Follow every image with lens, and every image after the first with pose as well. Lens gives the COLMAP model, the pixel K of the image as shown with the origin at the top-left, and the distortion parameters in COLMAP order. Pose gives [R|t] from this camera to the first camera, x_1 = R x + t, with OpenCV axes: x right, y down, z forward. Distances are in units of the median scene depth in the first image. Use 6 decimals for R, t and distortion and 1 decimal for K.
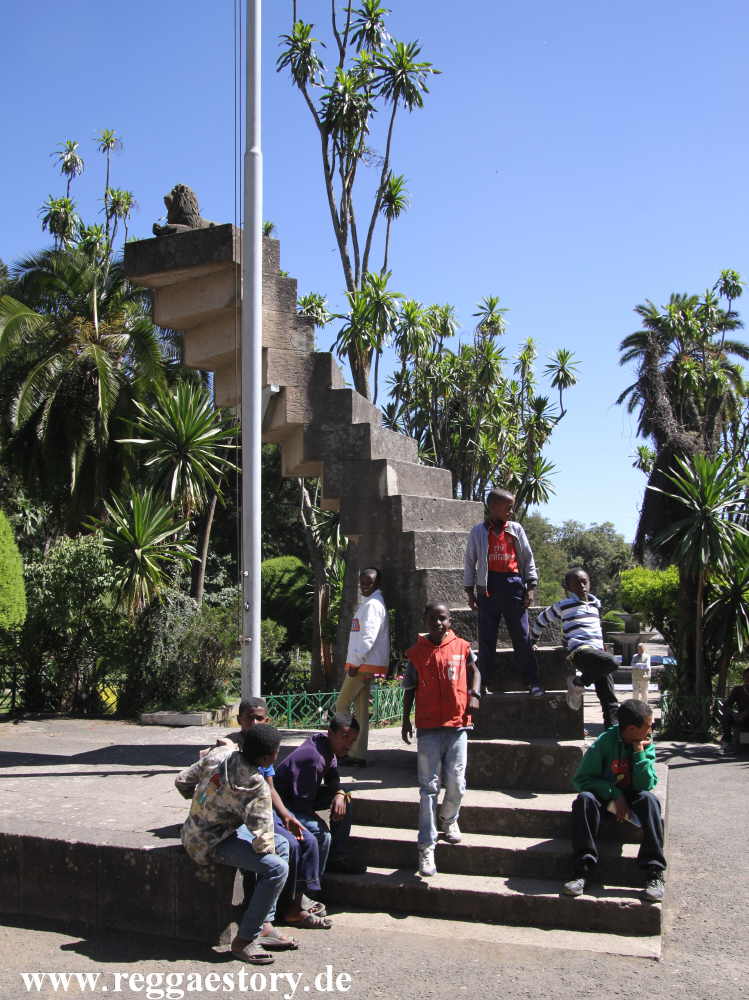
lens RADIAL K [[1066.3, 0, 374.5], [0, 1066.3, 500.0], [0, 0, 1]] dist [-0.128584, 0.007984]
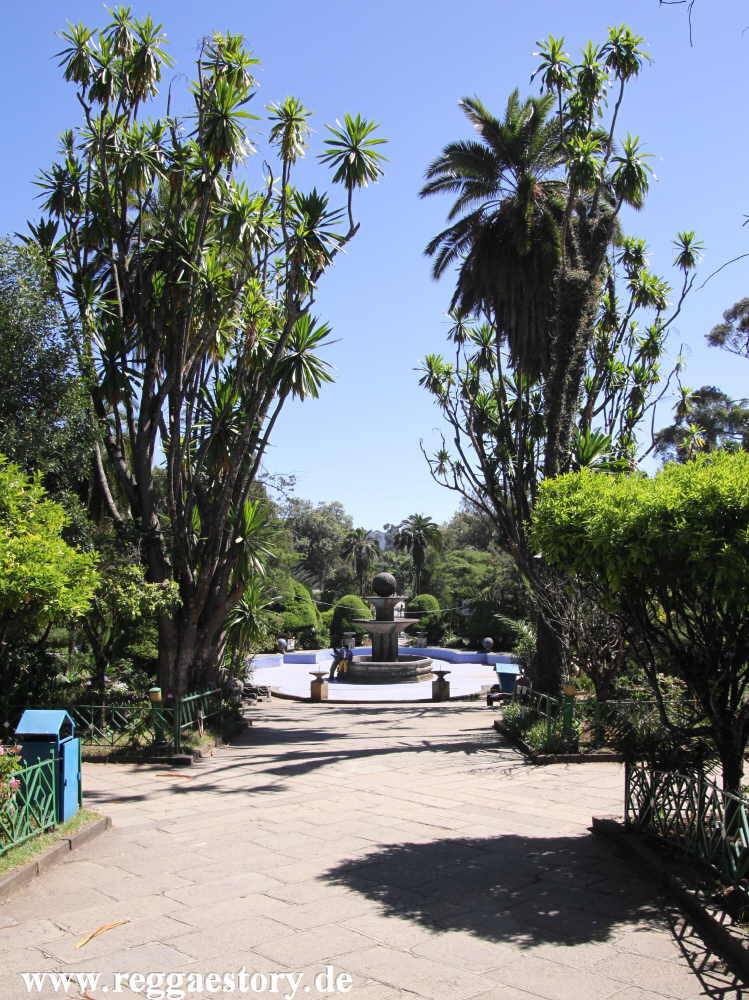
lens RADIAL K [[1066.3, 0, 374.5], [0, 1066.3, 500.0], [0, 0, 1]] dist [-0.128584, 0.007984]
pose [[0.965316, 0.015241, 0.260638, 0.044892], [-0.018386, 0.999785, 0.009631, 0.053301], [-0.260435, -0.014089, 0.965389, 0.446185]]
